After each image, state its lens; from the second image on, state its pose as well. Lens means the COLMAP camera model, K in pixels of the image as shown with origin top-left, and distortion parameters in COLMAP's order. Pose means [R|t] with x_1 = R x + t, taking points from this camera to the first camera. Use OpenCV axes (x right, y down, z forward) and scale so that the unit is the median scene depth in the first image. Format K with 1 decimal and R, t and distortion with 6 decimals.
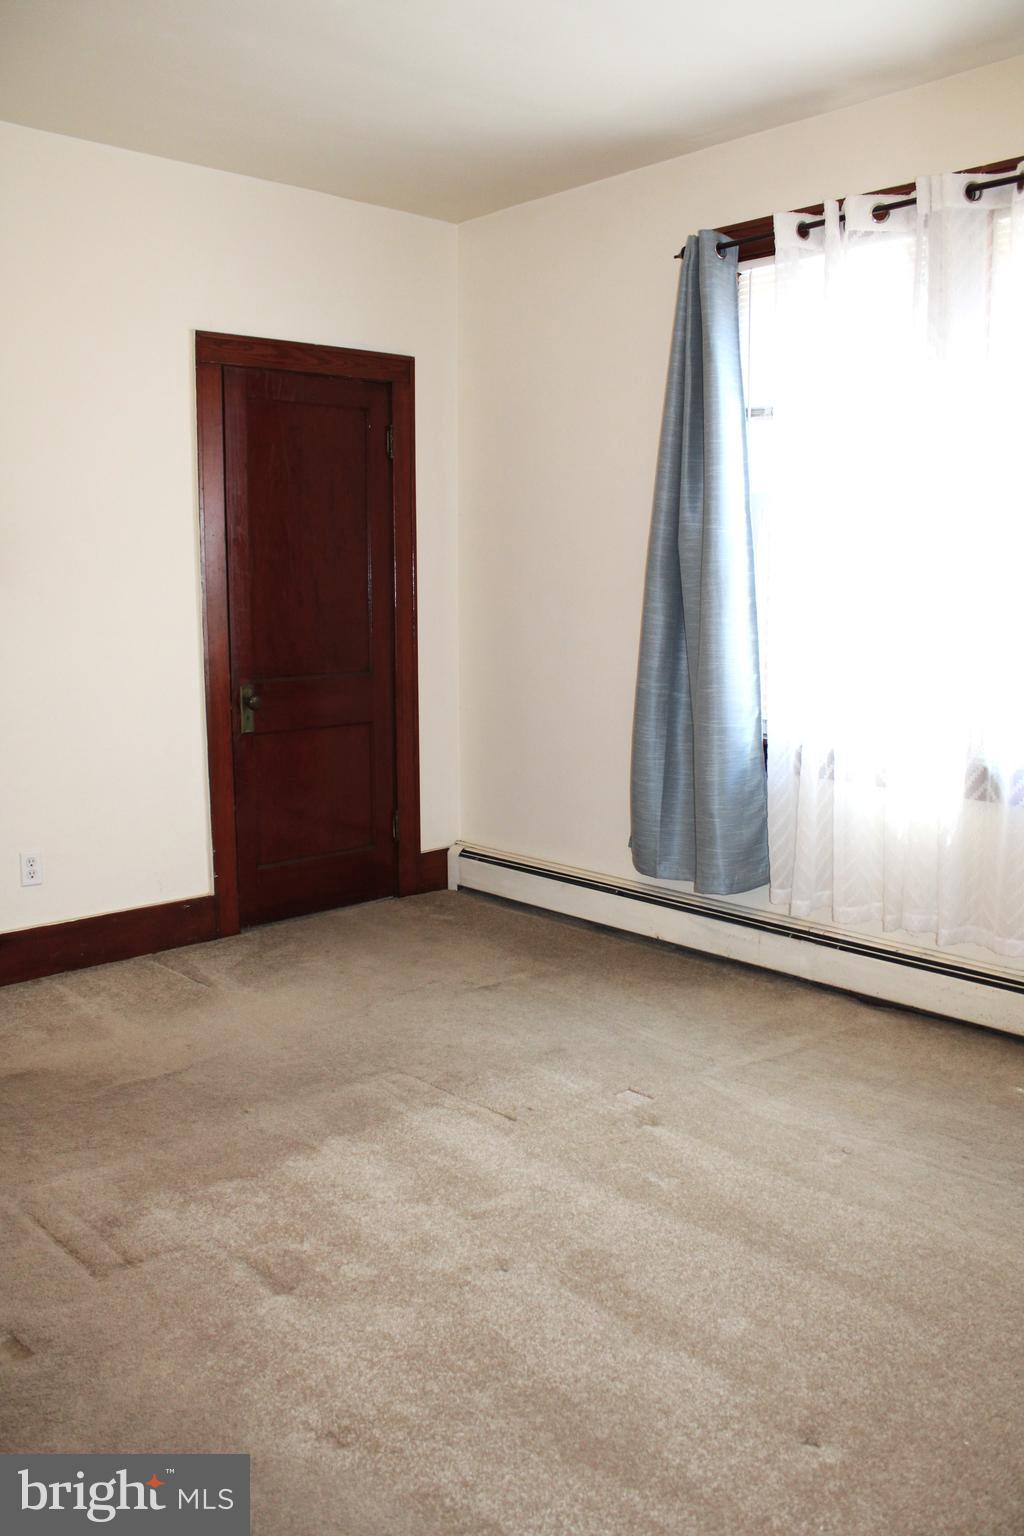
lens RADIAL K [[1261.8, 0, 535.9], [0, 1261.8, 797.1], [0, 0, 1]] dist [-0.168709, 0.146912]
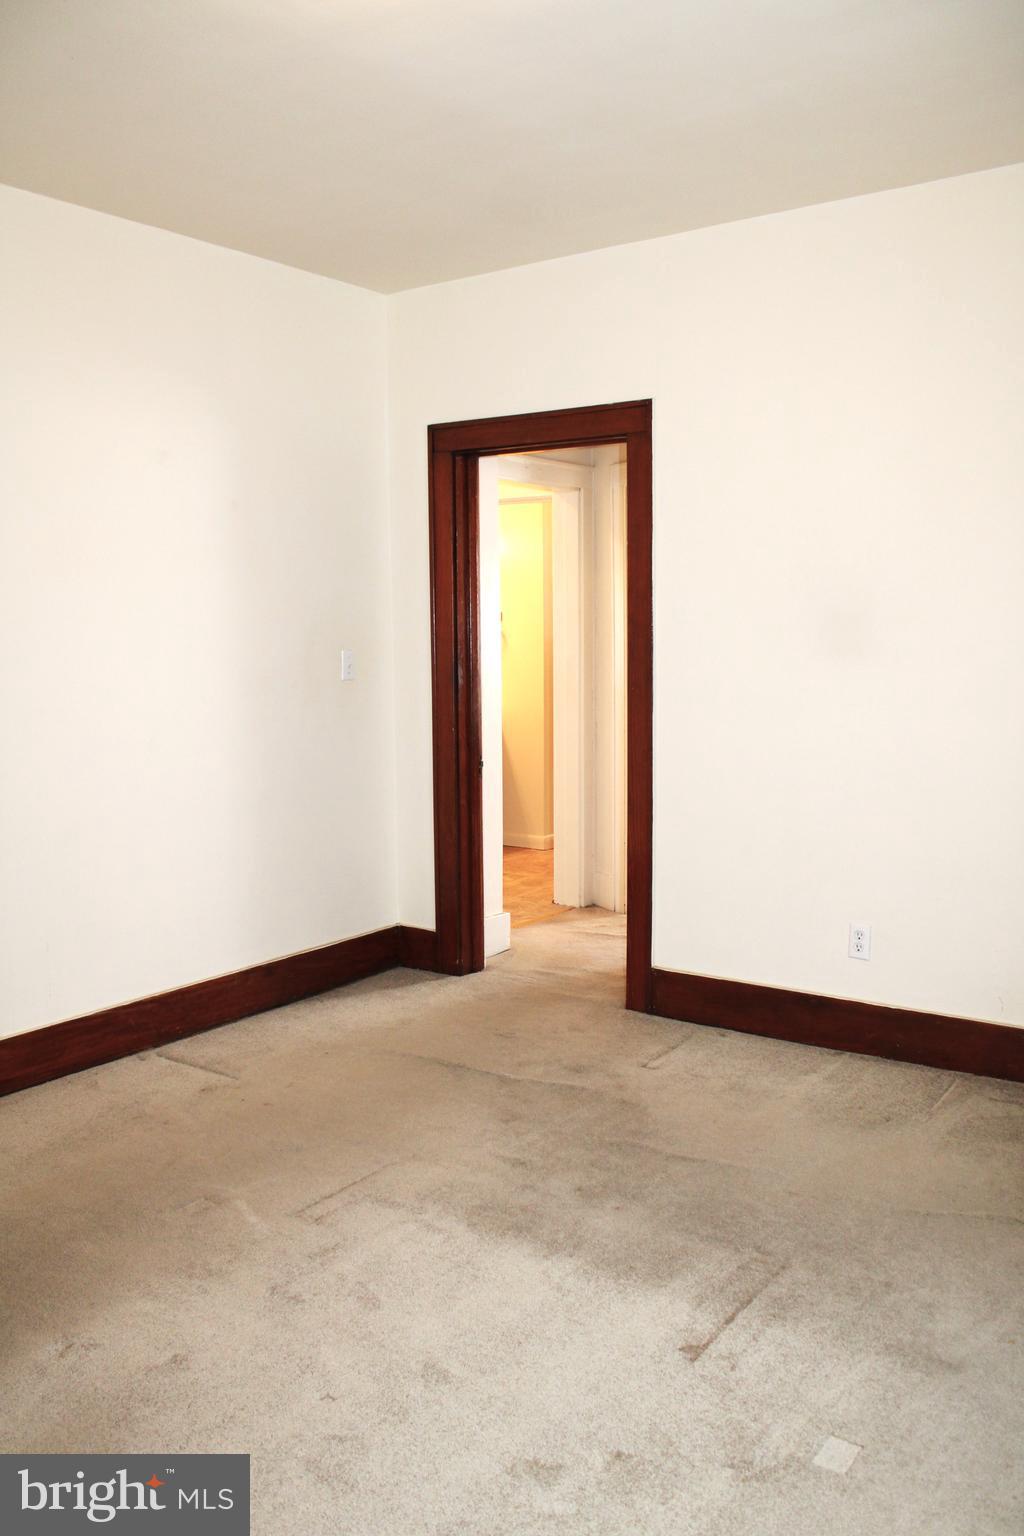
lens RADIAL K [[1261.8, 0, 535.9], [0, 1261.8, 797.1], [0, 0, 1]] dist [-0.168709, 0.146912]
pose [[0.178727, 0.123877, -0.976069, 0.513242], [-0.163439, 0.981998, 0.094703, -0.109843], [0.970229, 0.142602, 0.195756, 0.550281]]
